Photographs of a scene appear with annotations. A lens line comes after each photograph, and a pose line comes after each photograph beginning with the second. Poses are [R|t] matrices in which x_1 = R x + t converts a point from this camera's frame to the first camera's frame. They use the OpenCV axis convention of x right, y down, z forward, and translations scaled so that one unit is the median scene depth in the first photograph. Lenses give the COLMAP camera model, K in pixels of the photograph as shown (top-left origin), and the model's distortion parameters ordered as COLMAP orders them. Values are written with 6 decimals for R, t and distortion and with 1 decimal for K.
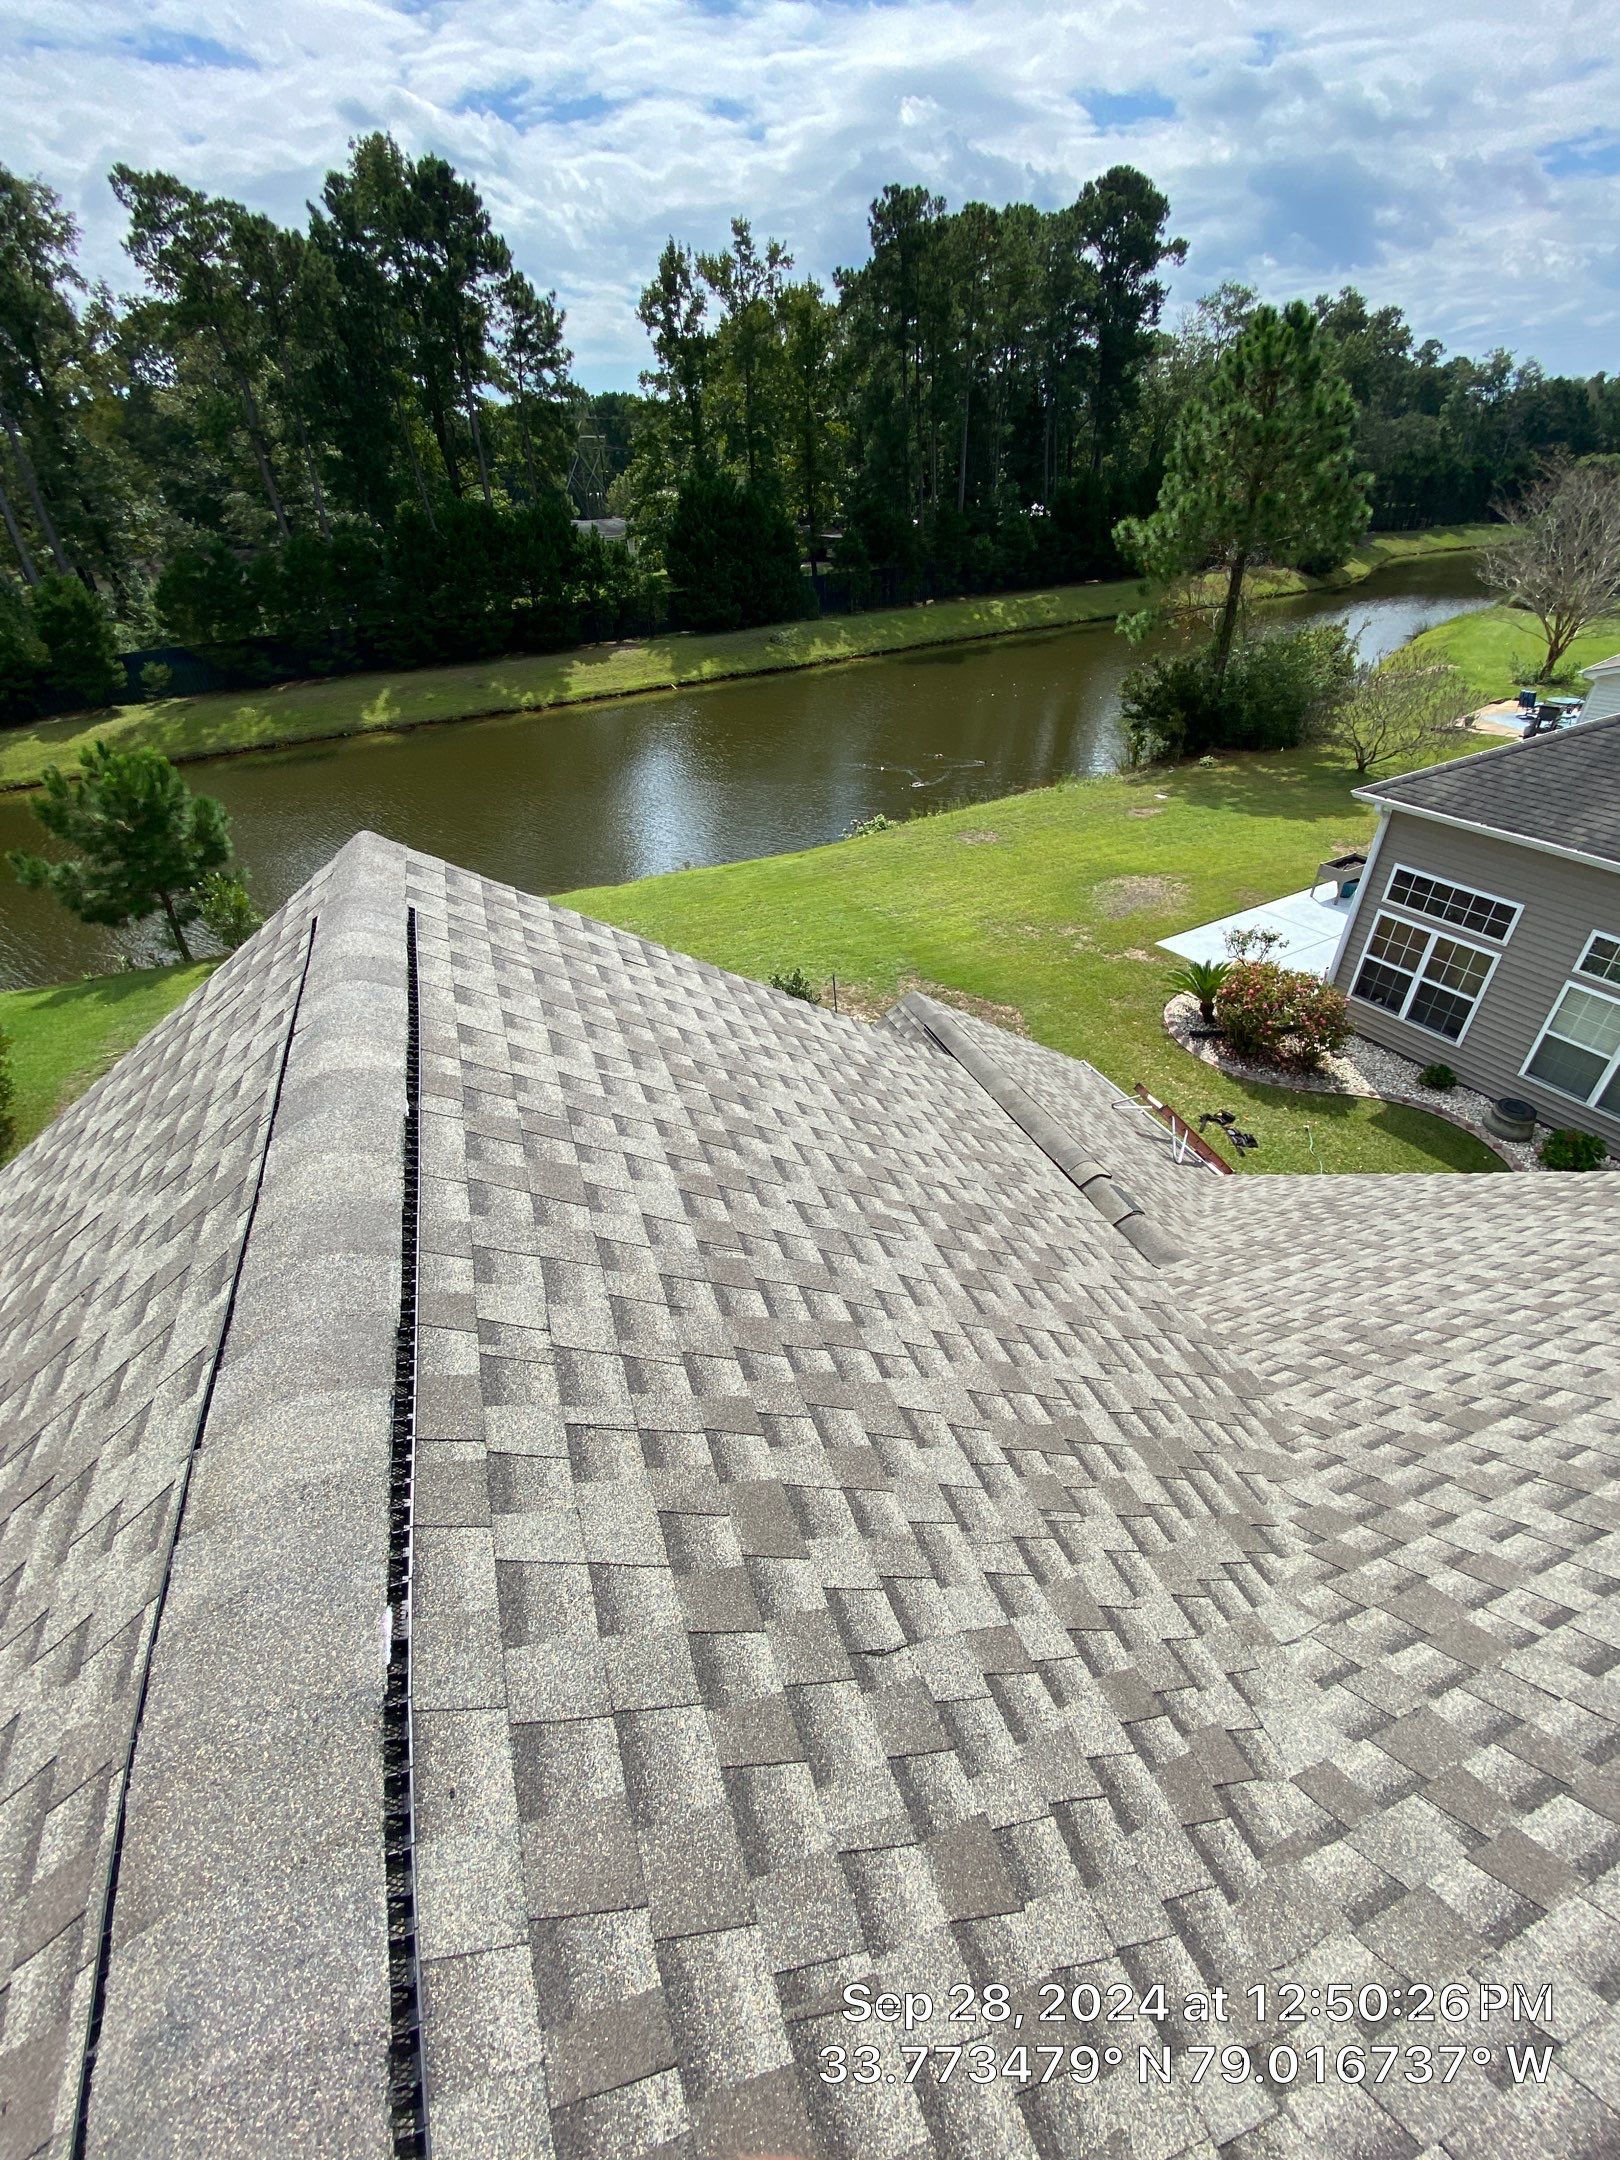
lens RADIAL K [[872.8, 0, 807.9], [0, 872.8, 1078.6], [0, 0, 1]] dist [0.008276, -0.015948]
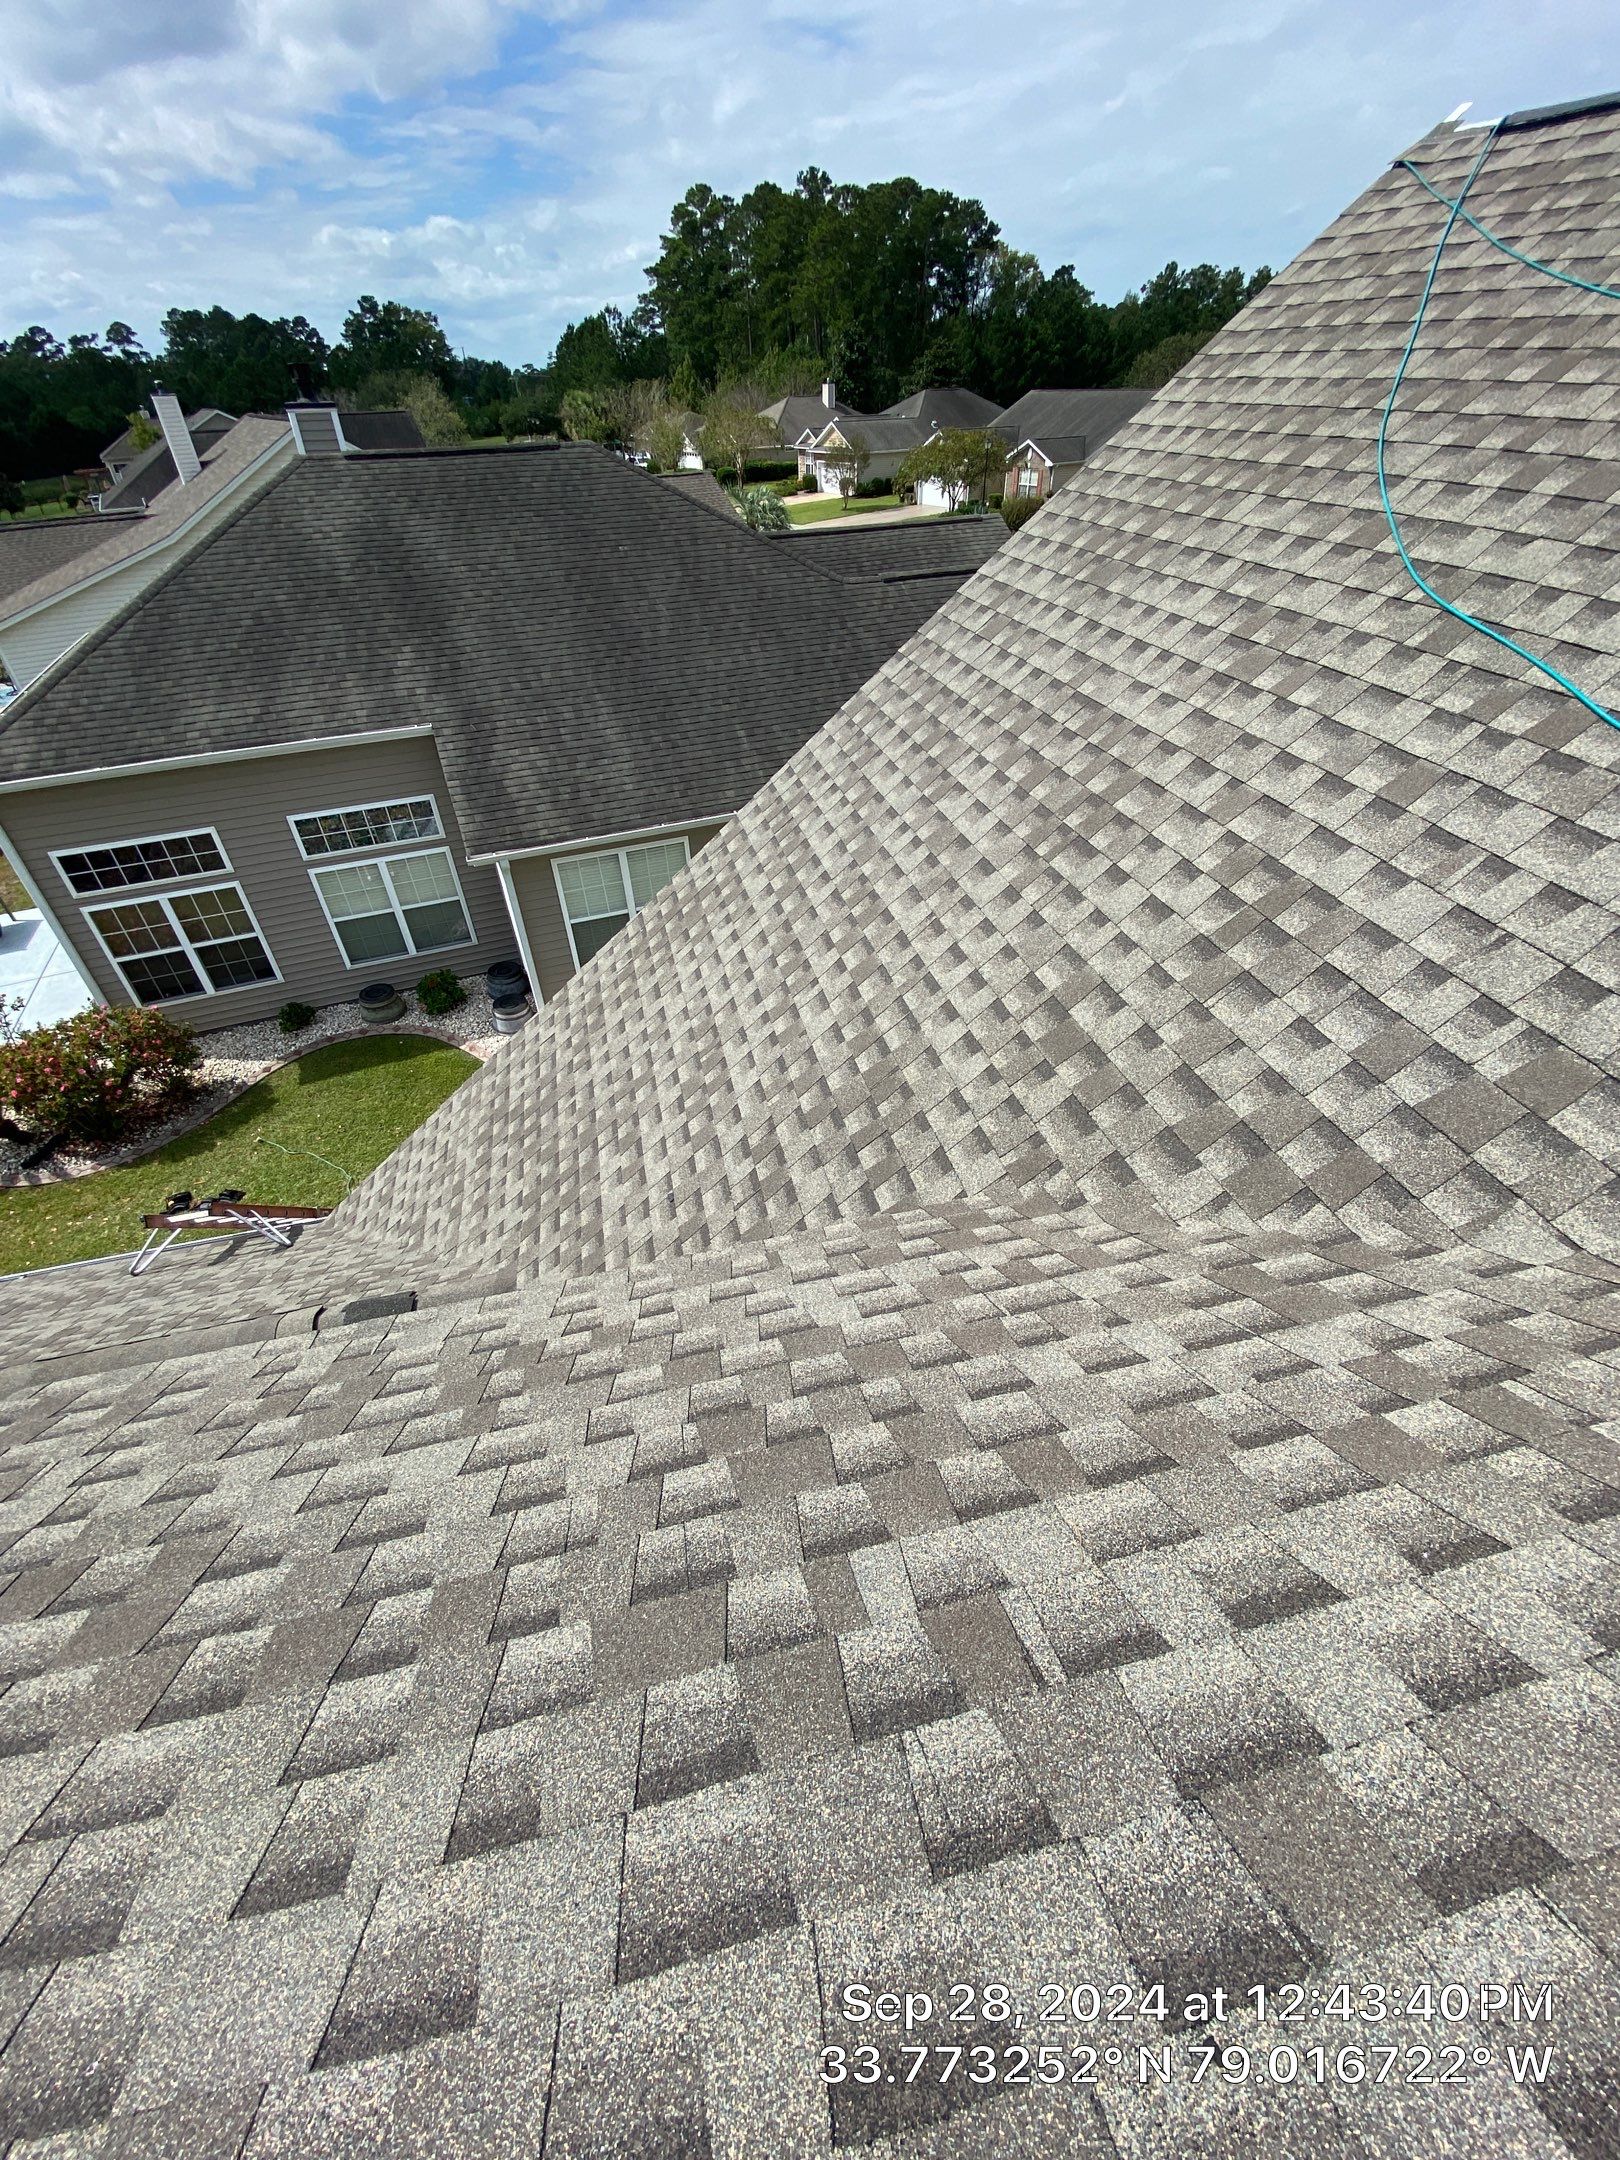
lens RADIAL K [[875.7, 0, 809.9], [0, 875.7, 1074.0], [0, 0, 1]] dist [0.010786, -0.016530]
pose [[0.115940, -0.585393, 0.802417, -0.011441], [0.586248, 0.692469, 0.420476, -0.029896], [-0.801792, 0.421666, 0.423470, 0.169172]]
